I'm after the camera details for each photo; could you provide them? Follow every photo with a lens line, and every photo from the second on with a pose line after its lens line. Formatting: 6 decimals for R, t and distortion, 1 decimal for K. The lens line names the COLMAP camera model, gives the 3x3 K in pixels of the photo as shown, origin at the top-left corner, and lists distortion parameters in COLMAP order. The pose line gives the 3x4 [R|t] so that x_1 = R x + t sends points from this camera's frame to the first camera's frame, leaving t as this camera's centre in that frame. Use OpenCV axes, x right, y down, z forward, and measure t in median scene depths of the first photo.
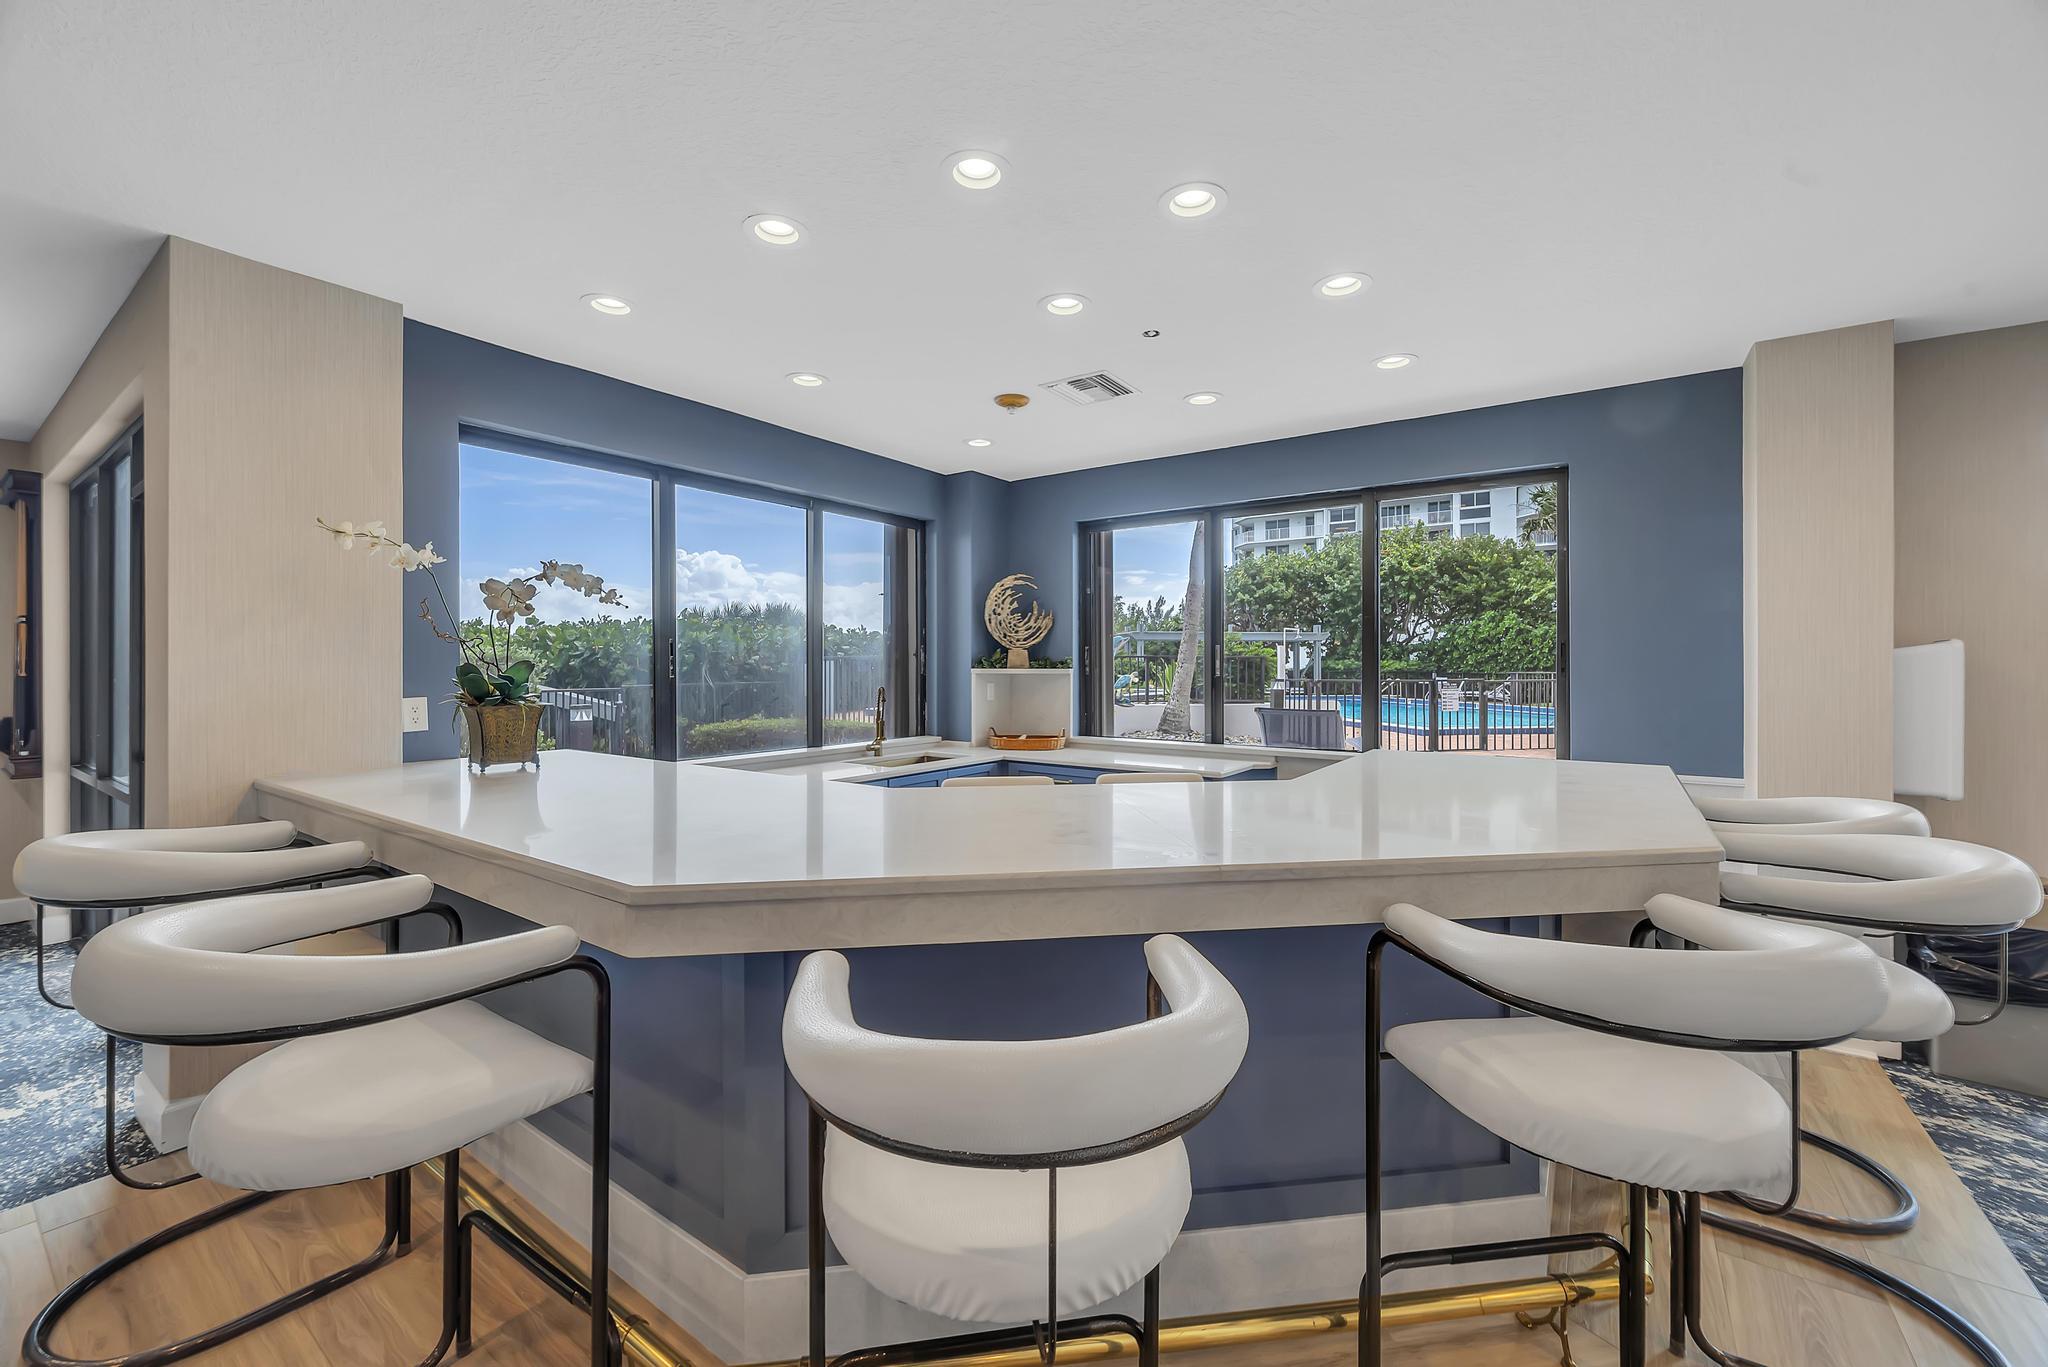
lens RADIAL K [[812.7, 0, 1027.6], [0, 812.7, 663.3], [0, 0, 1]] dist [0.002581, 0.000425]
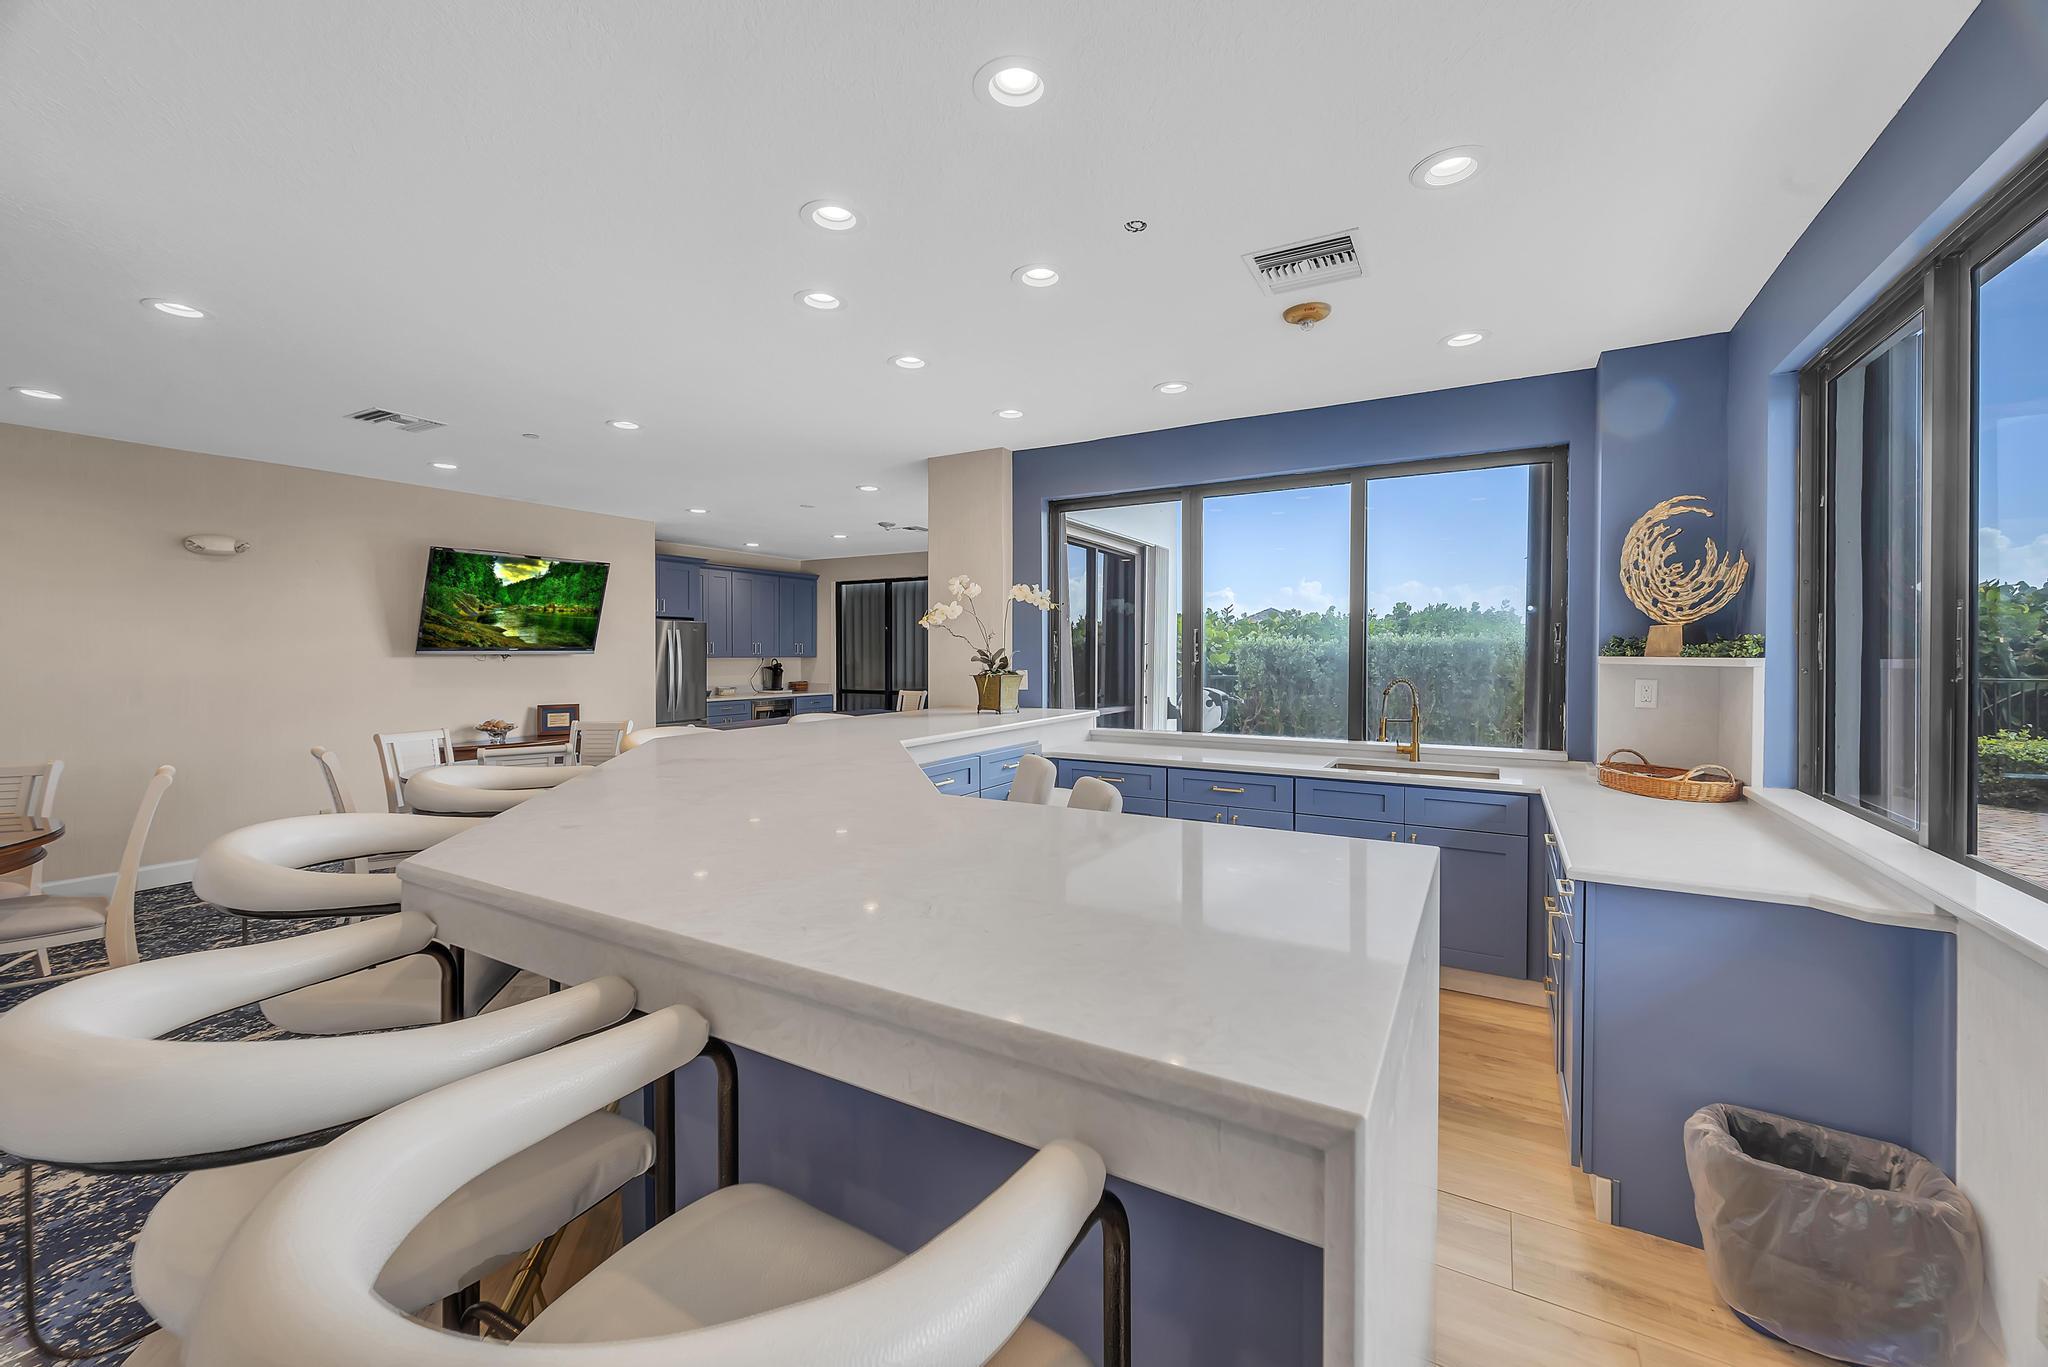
lens RADIAL K [[812.7, 0, 1017.4], [0, 812.7, 665.0], [0, 0, 1]] dist [0.002581, 0.000425]
pose [[0.082526, 0.012808, -0.996507, 0.538897], [0.000375, 0.999917, 0.012882, 0.004842], [0.996589, -0.001437, 0.082514, 0.475078]]
